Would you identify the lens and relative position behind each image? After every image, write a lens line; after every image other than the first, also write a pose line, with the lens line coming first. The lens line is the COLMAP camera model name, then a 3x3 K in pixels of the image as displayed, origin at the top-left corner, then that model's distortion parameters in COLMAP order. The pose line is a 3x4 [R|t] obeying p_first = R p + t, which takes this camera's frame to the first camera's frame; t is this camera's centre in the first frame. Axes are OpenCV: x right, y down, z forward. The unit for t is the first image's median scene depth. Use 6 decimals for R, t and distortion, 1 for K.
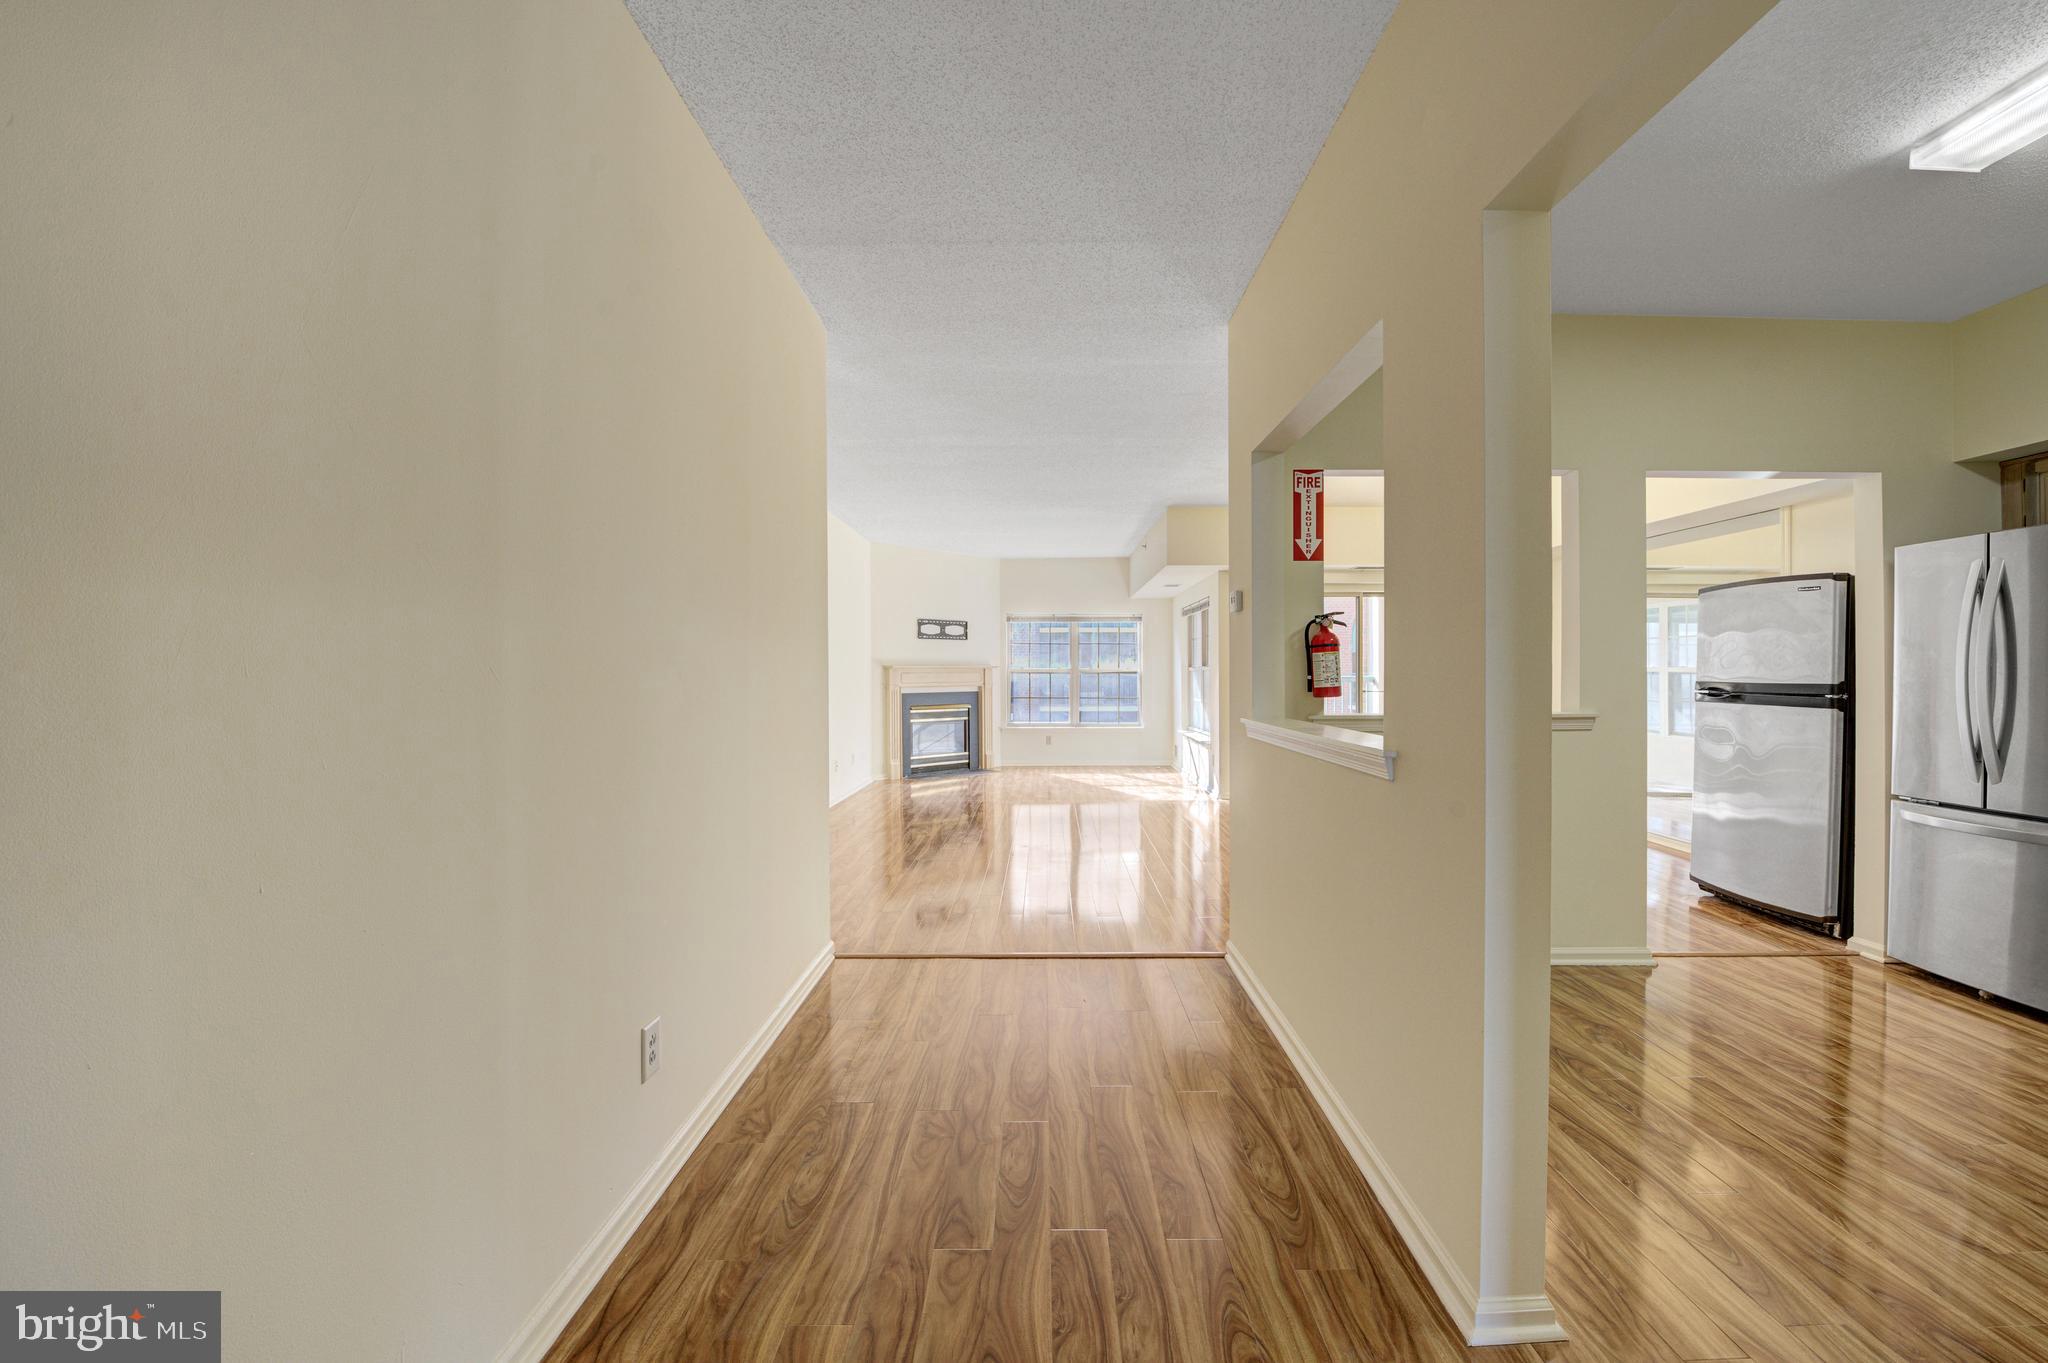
lens RADIAL K [[908.4, 0, 1013.8], [0, 908.4, 677.0], [0, 0, 1]] dist [-0.024539, -0.000596]
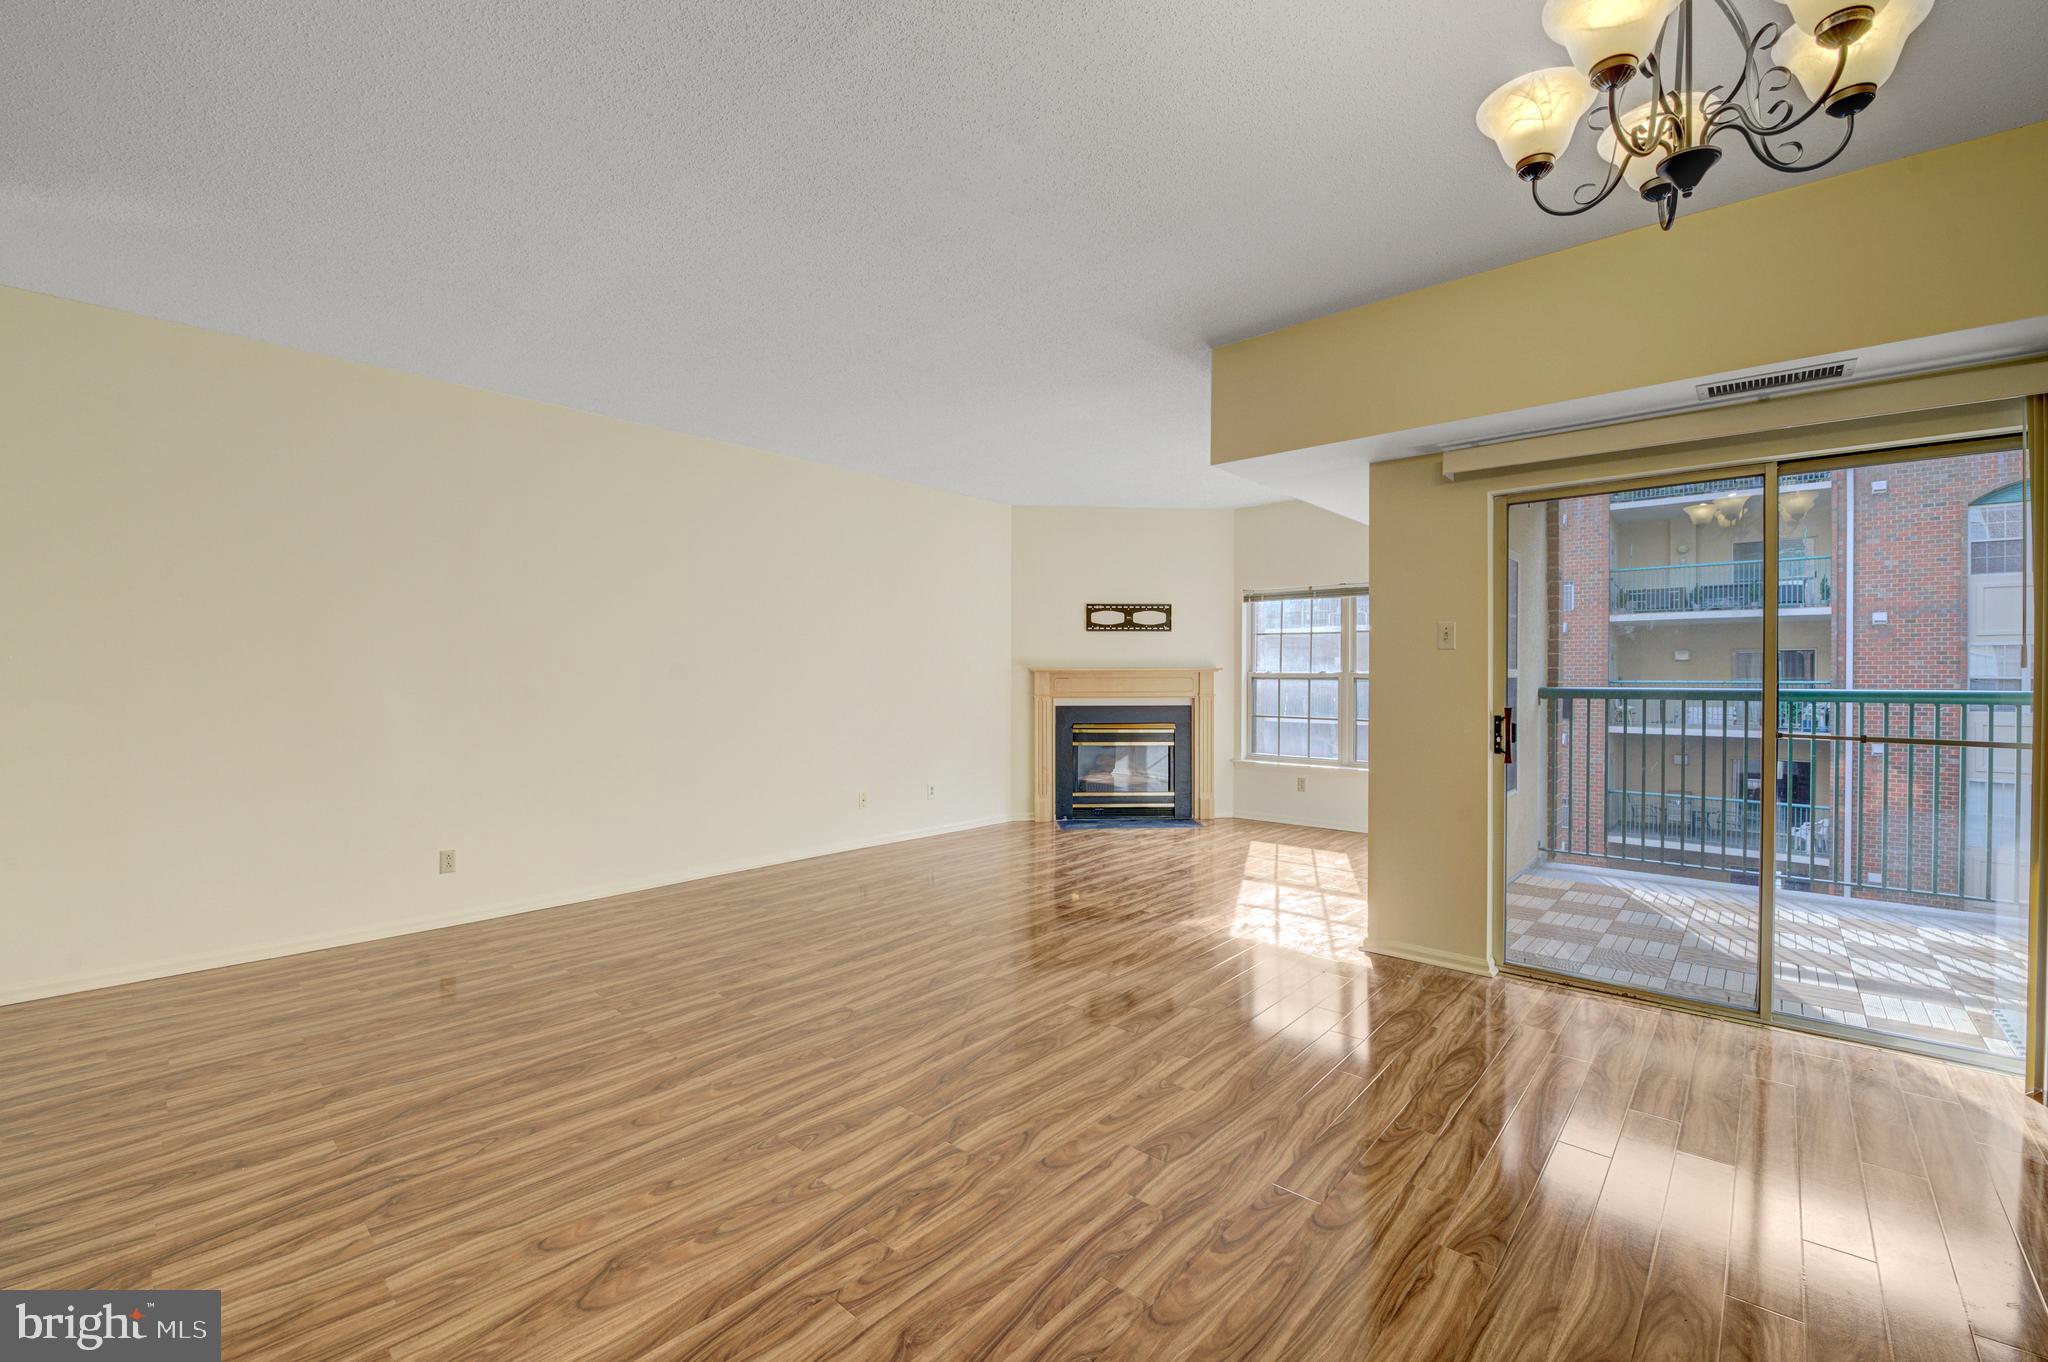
lens RADIAL K [[872.3, 0, 1018.7], [0, 872.3, 682.3], [0, 0, 1]] dist [-0.019503, -0.000548]
pose [[0.746615, 0.007271, -0.665216, 0.793692], [-0.005766, 0.999973, 0.004458, -0.010229], [0.665231, 0.000507, 0.746637, 1.110629]]
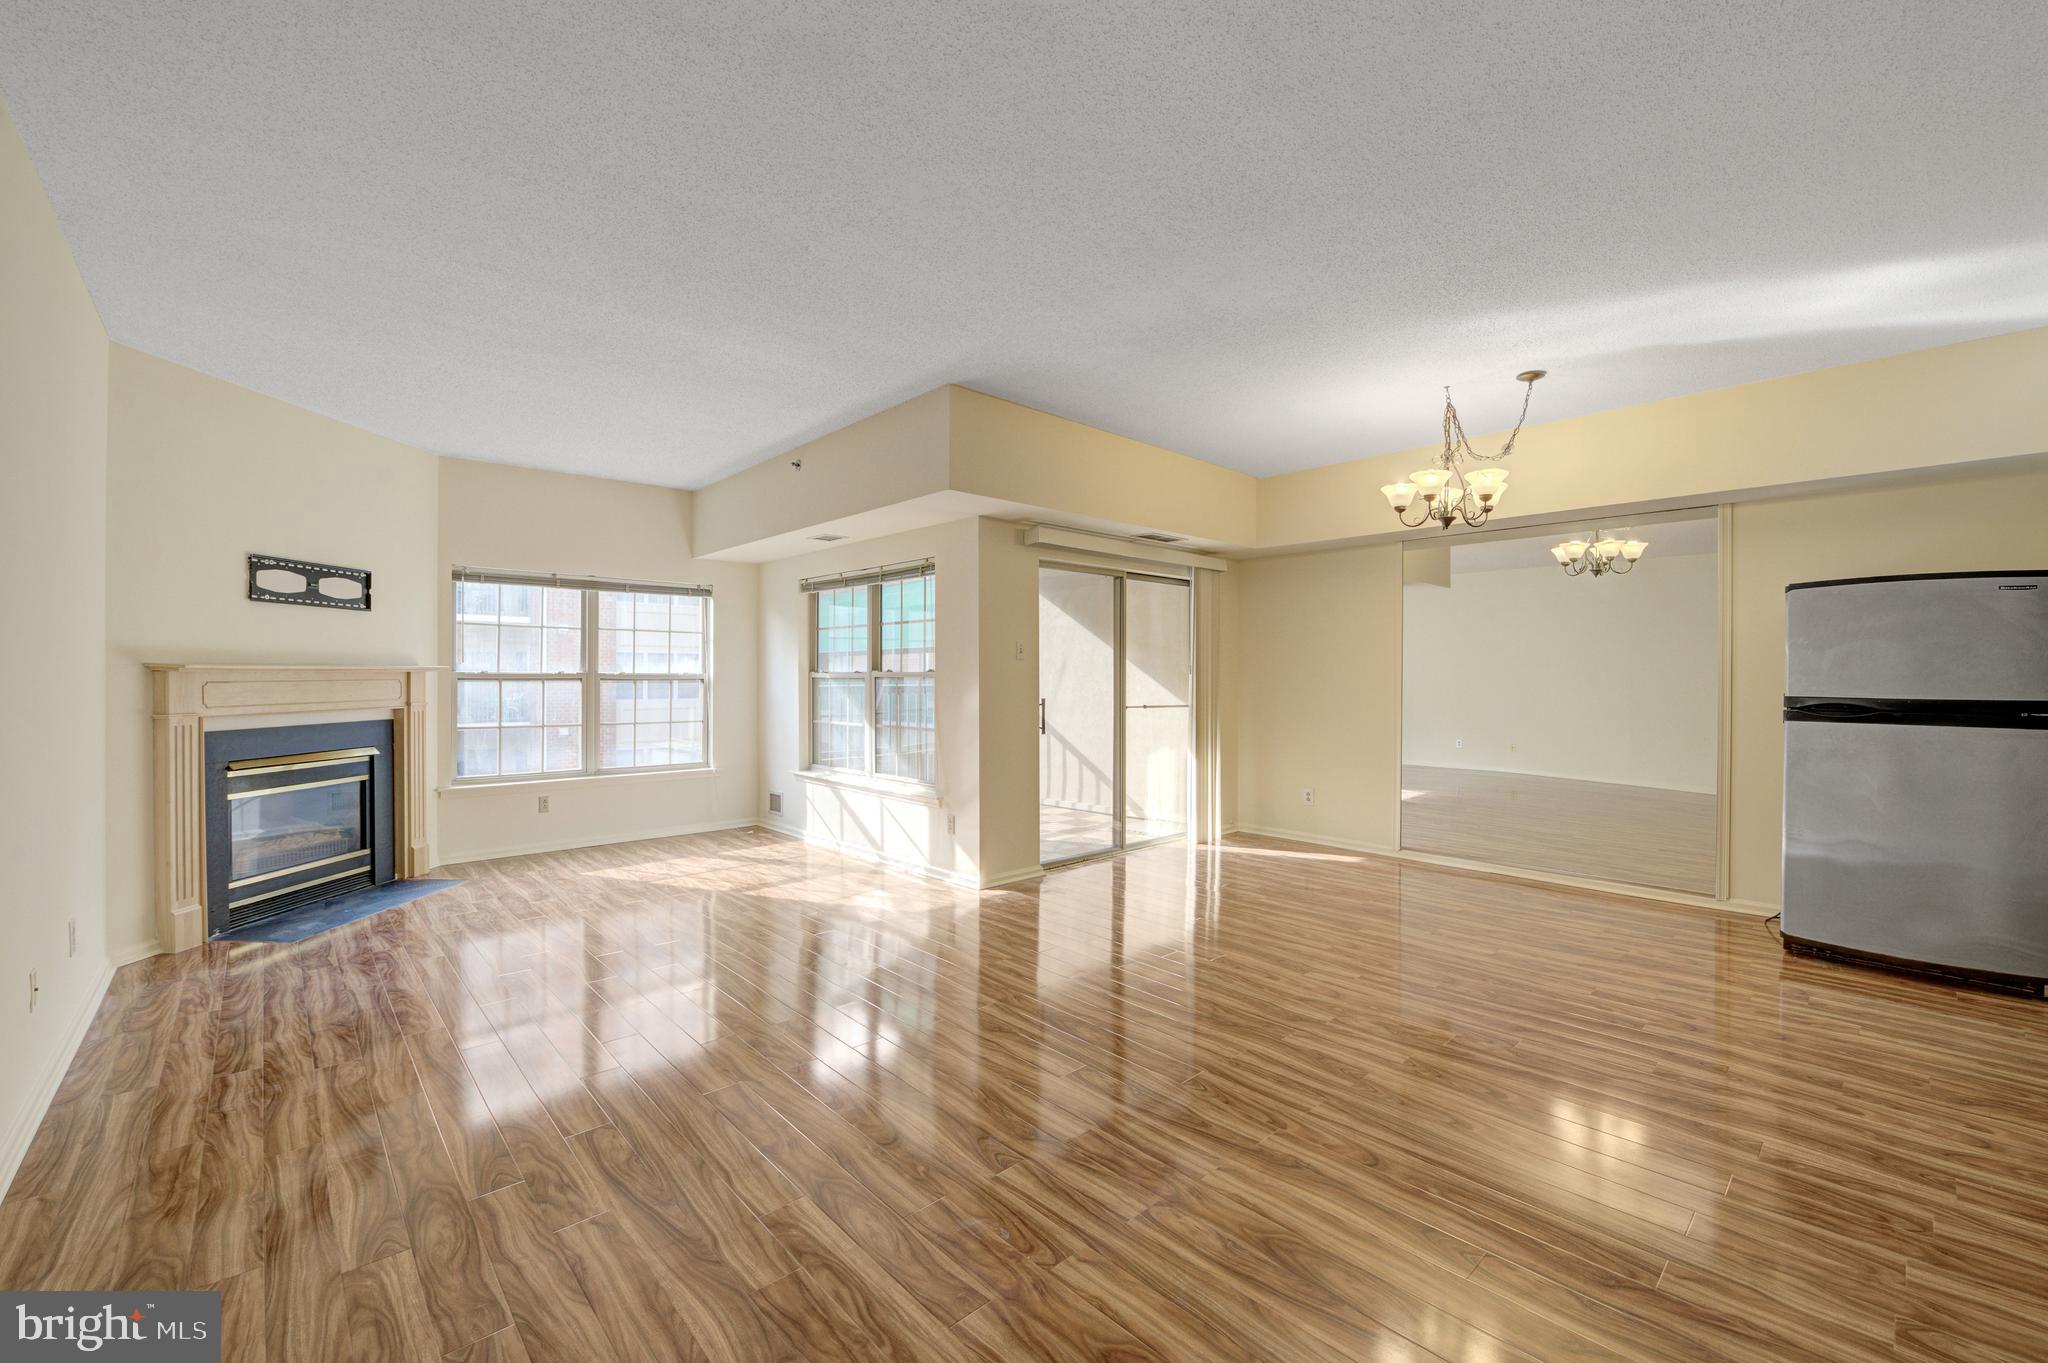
lens RADIAL K [[869.1, 0, 1043.6], [0, 869.1, 675.2], [0, 0, 1]] dist [-0.020854, -0.000410]
pose [[0.695333, 0.003034, 0.718682, -0.333470], [0.000686, 0.999988, -0.004885, -0.013288], [-0.718688, 0.003890, 0.695322, 1.146642]]
